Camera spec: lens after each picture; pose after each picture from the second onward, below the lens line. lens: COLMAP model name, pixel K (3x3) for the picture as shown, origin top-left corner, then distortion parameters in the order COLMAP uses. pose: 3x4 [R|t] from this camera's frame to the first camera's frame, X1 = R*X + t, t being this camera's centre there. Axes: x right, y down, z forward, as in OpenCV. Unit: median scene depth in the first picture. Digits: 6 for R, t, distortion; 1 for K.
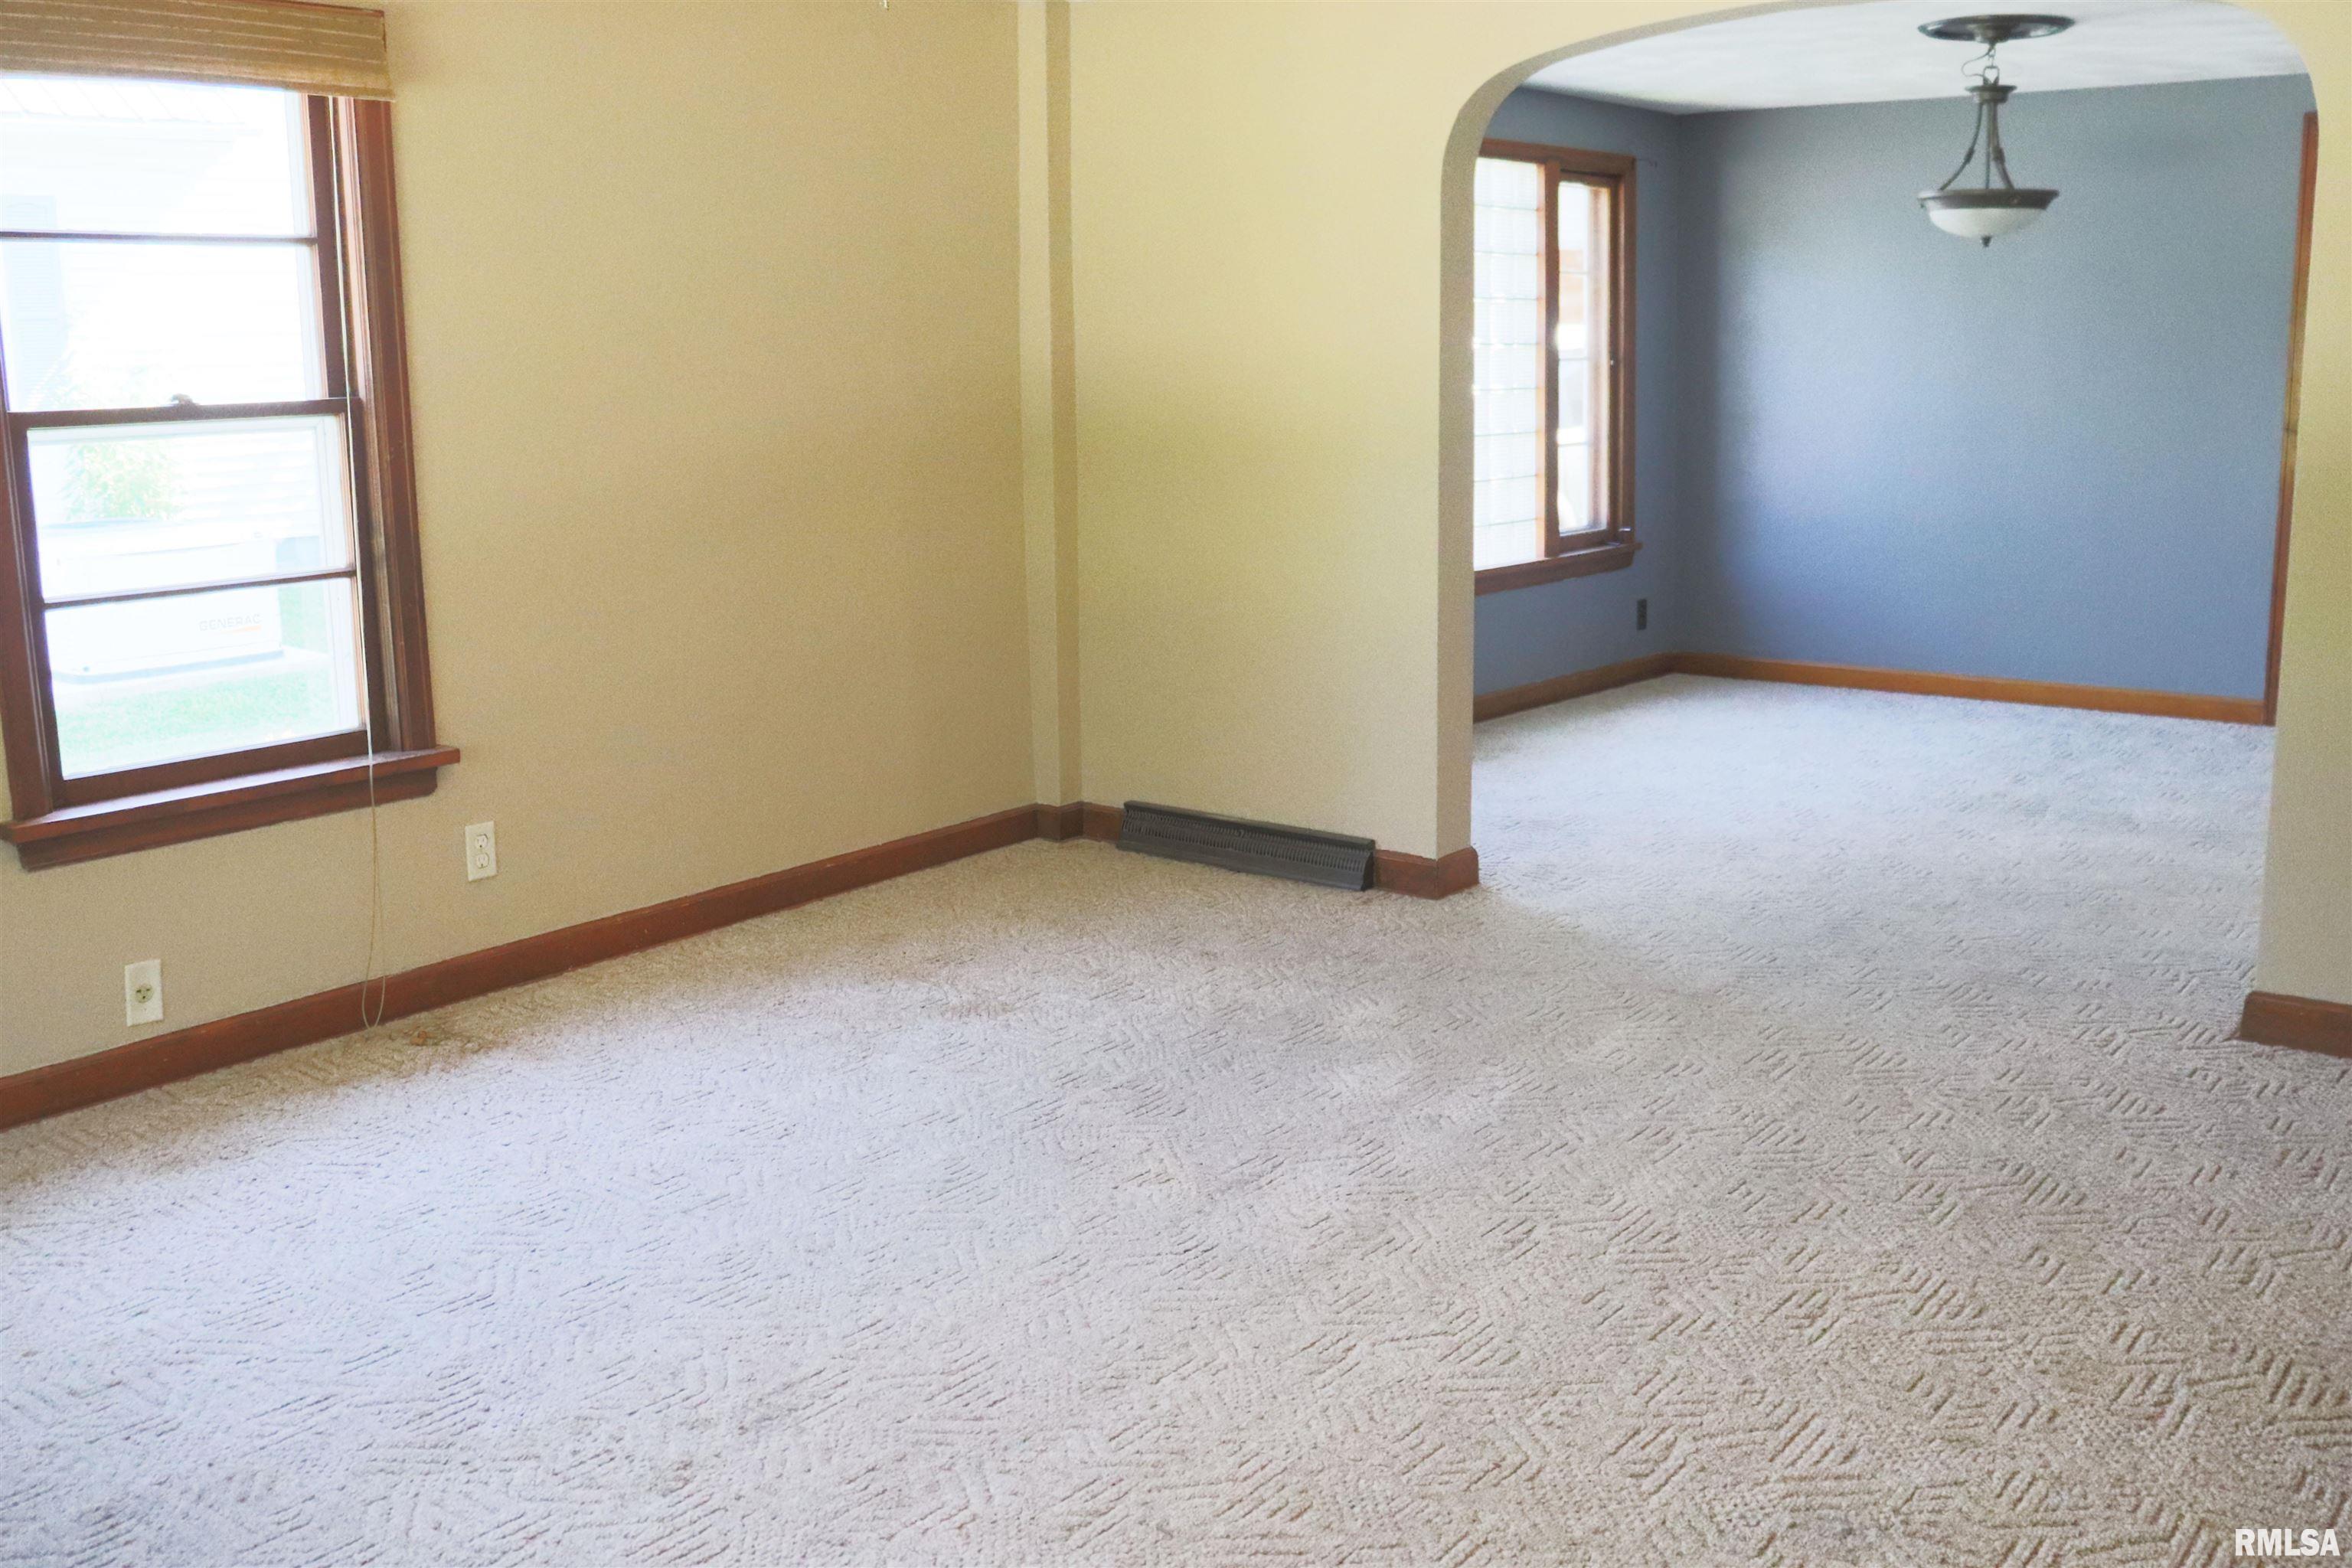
lens RADIAL K [[2182.0, 0, 1225.8], [0, 2182.0, 783.2], [0, 0, 1]] dist [-0.106899, 0.000000]
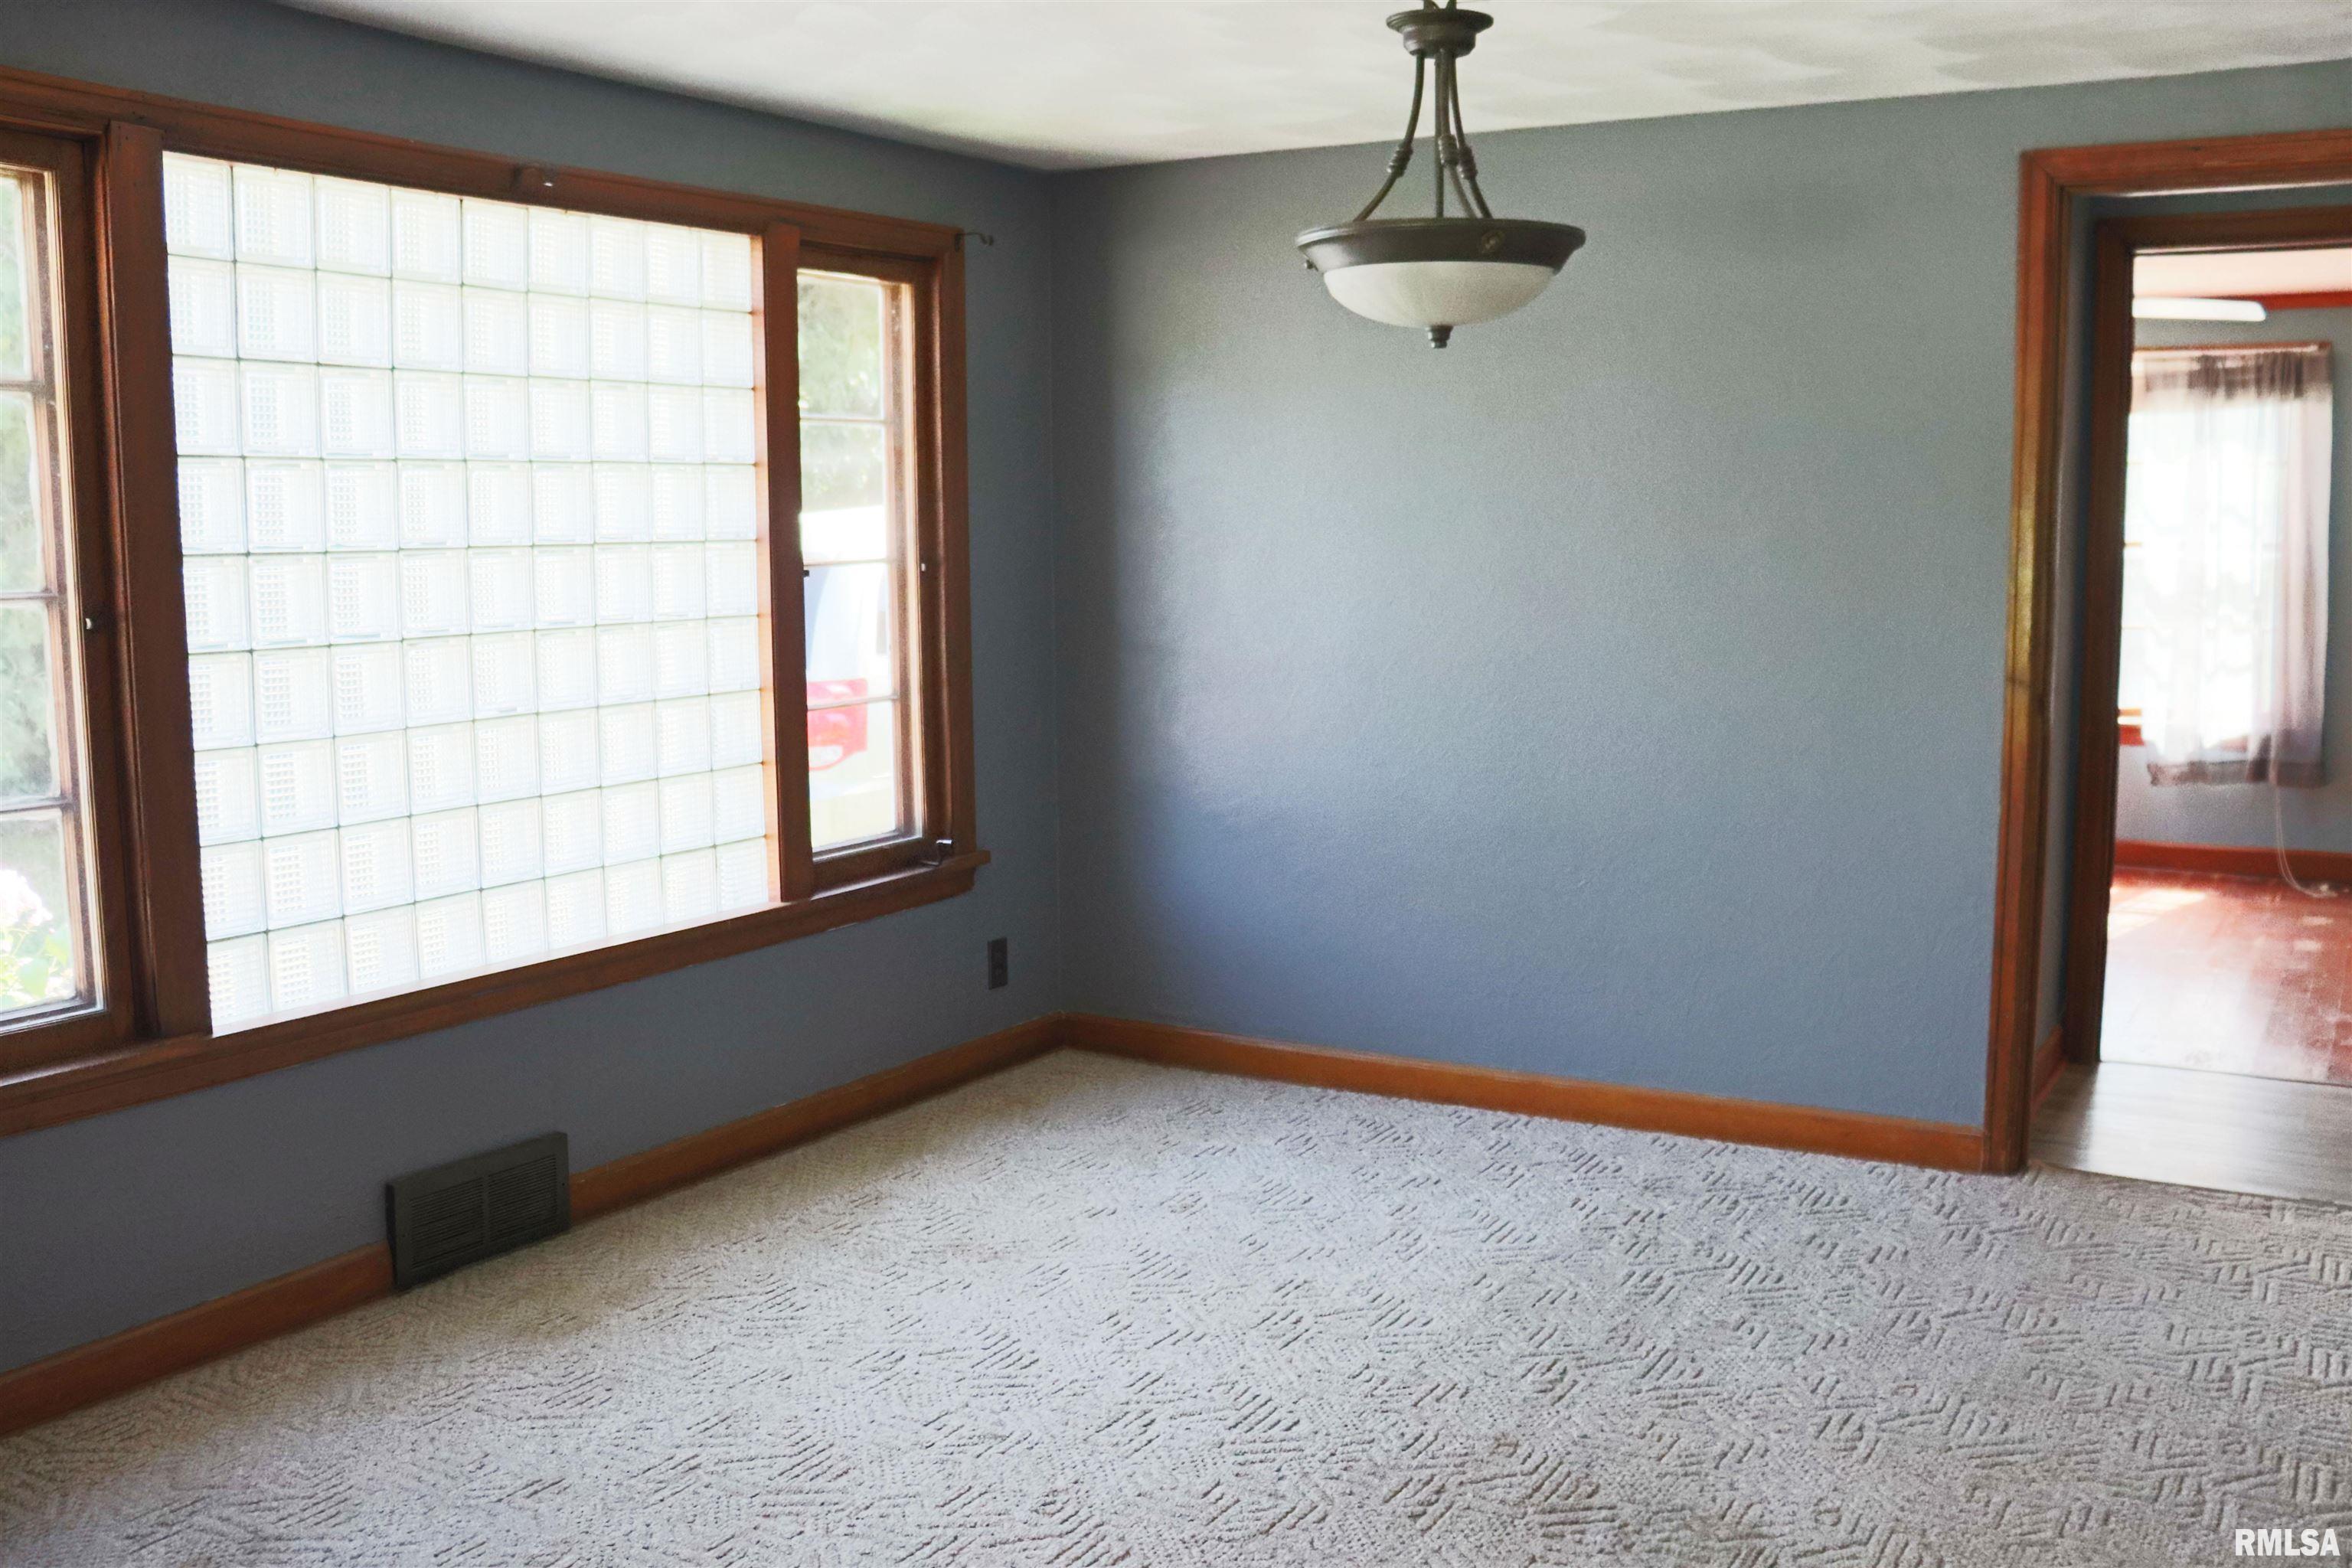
lens RADIAL K [[2182.0, 0, 1168.3], [0, 2182.0, 774.5], [0, 0, 1]] dist [-0.106899, 0.000000]
pose [[0.992248, -0.002918, 0.124238, 0.175973], [0.013111, 0.996603, -0.081310, -0.087520], [-0.123579, 0.082309, 0.988915, 0.401275]]
